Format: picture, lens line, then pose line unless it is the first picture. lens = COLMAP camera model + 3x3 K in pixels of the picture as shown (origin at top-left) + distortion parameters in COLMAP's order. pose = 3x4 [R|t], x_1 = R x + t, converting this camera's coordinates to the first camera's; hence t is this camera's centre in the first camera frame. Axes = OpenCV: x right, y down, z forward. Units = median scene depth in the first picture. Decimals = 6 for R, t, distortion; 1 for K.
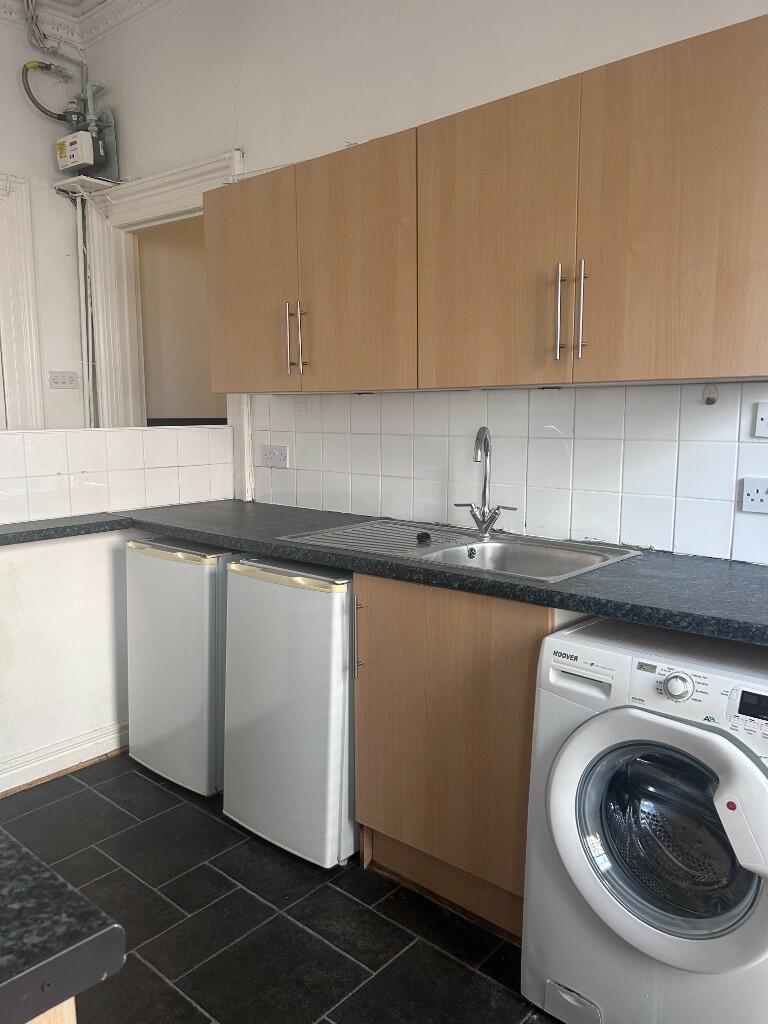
lens RADIAL K [[777.4, 0, 384.2], [0, 777.4, 516.0], [0, 0, 1]] dist [0.024982, -0.035387]
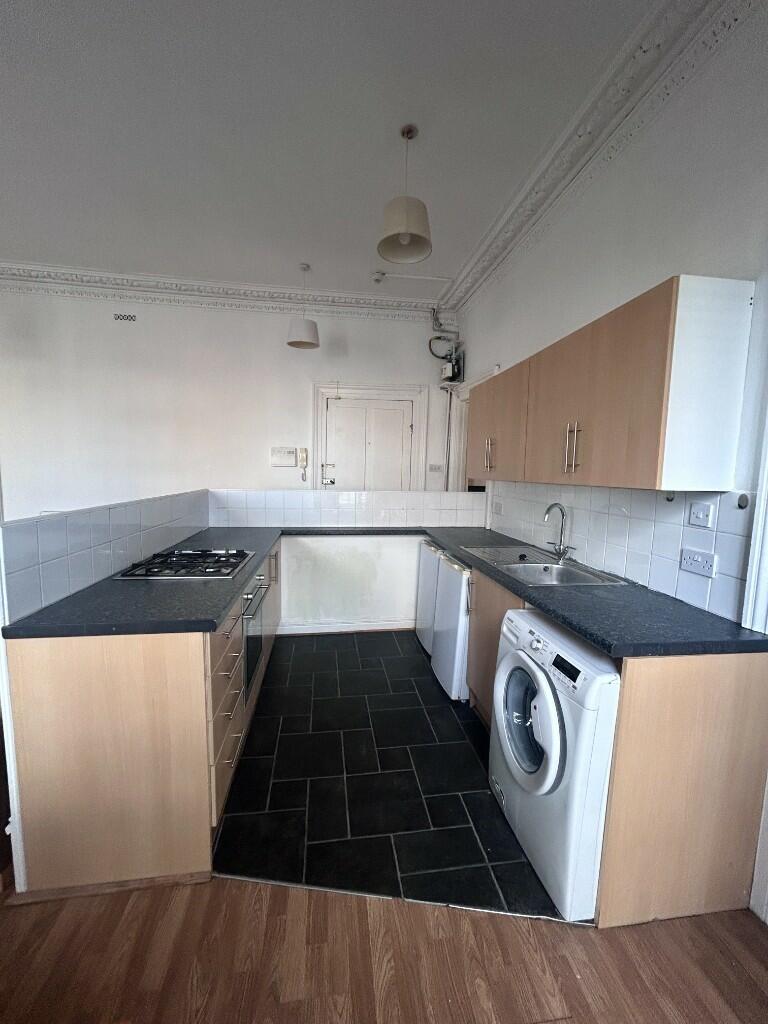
lens RADIAL K [[411.2, 0, 385.4], [0, 411.2, 512.3], [0, 0, 1]] dist [-0.001189, 0.000028]
pose [[0.764454, 0.087580, -0.638702, 0.320401], [-0.116009, 0.993245, -0.002654, -0.029680], [0.634155, 0.076124, 0.769450, -0.028237]]
